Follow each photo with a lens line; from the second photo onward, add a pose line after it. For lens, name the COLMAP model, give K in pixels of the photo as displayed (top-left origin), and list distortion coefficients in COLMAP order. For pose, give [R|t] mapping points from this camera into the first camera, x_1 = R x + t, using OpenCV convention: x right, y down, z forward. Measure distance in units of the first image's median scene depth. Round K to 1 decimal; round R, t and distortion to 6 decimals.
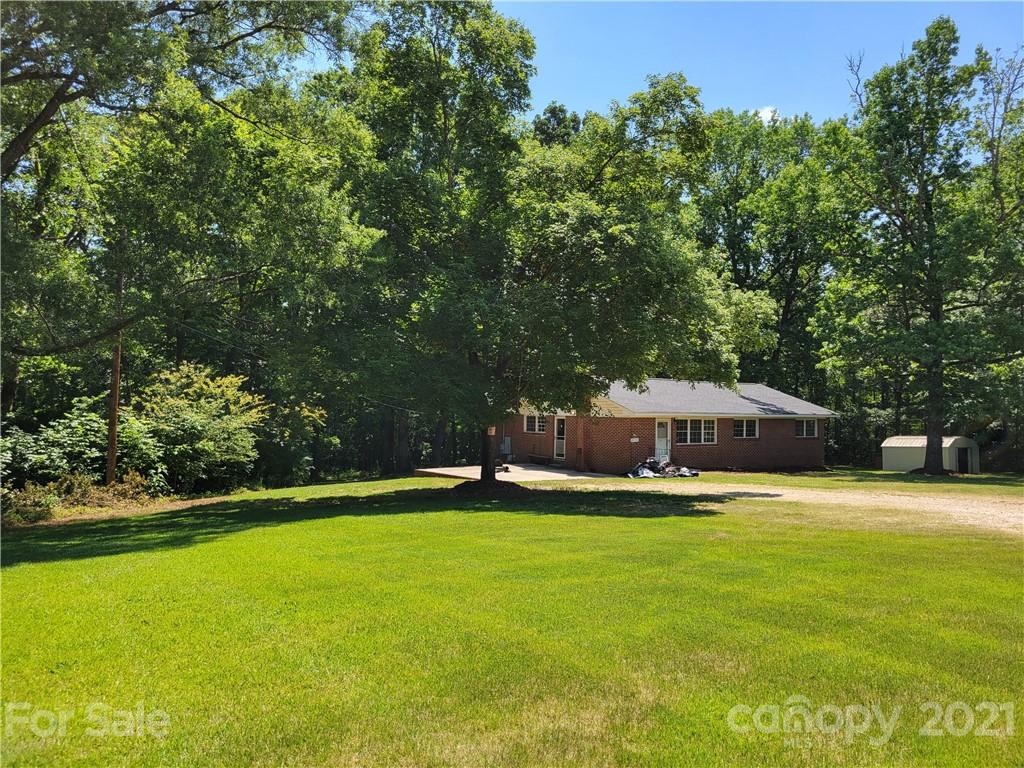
lens RADIAL K [[770.9, 0, 508.1], [0, 770.9, 383.2], [0, 0, 1]] dist [0.038327, -0.016900]
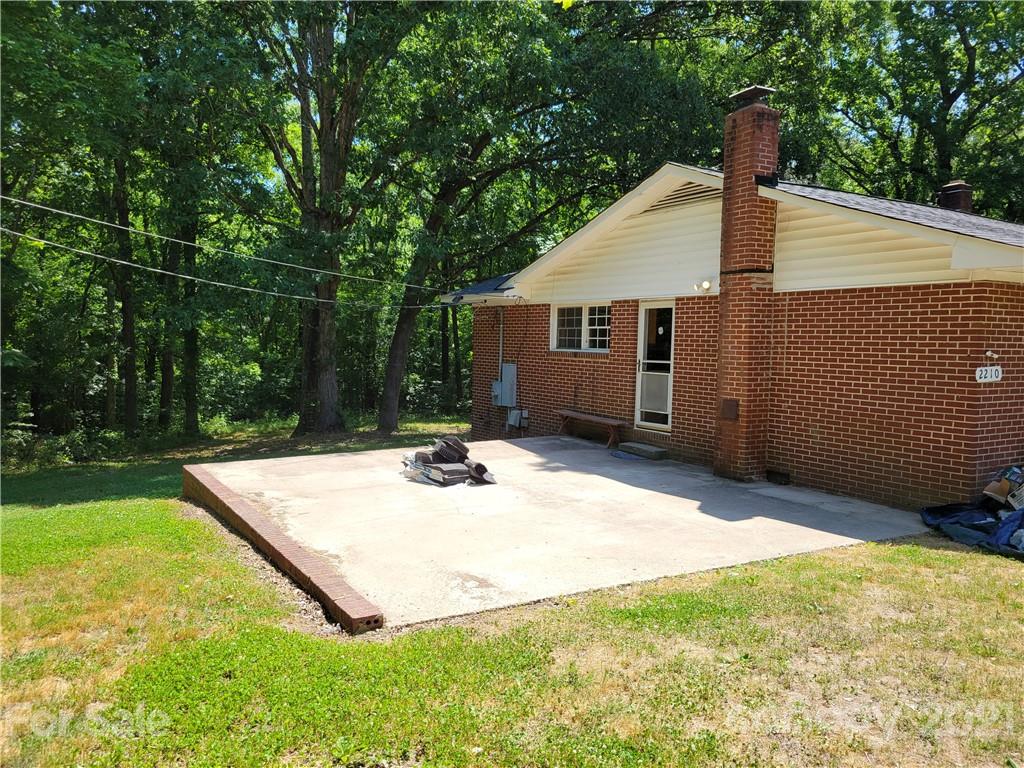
lens RADIAL K [[770.9, 0, 513.5], [0, 770.9, 386.9], [0, 0, 1]] dist [0.038327, -0.016900]
pose [[0.998683, 0.007356, -0.050776, 0.024165], [-0.002568, 0.995594, 0.093739, 0.050829], [0.051242, -0.093485, 0.994301, 0.692467]]
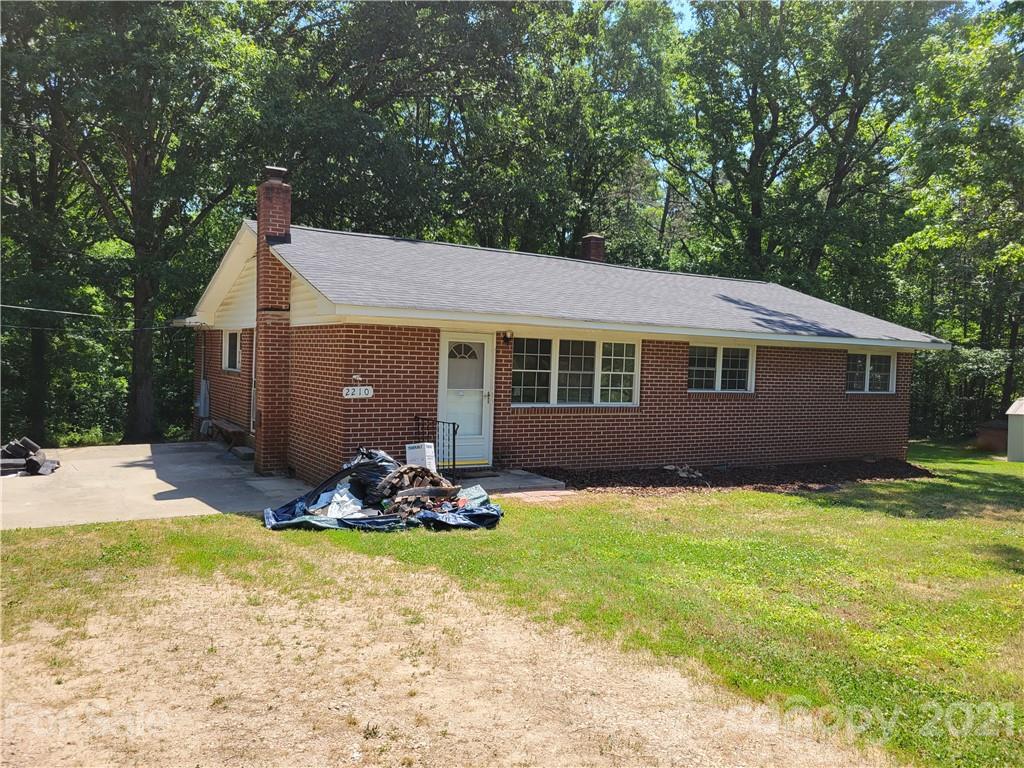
lens RADIAL K [[770.9, 0, 517.9], [0, 770.9, 387.7], [0, 0, 1]] dist [0.038327, -0.016900]
pose [[0.999183, 0.020232, -0.034996, 0.225937], [-0.017696, 0.997298, 0.071303, 0.043426], [0.036344, -0.070625, 0.996841, 0.624307]]
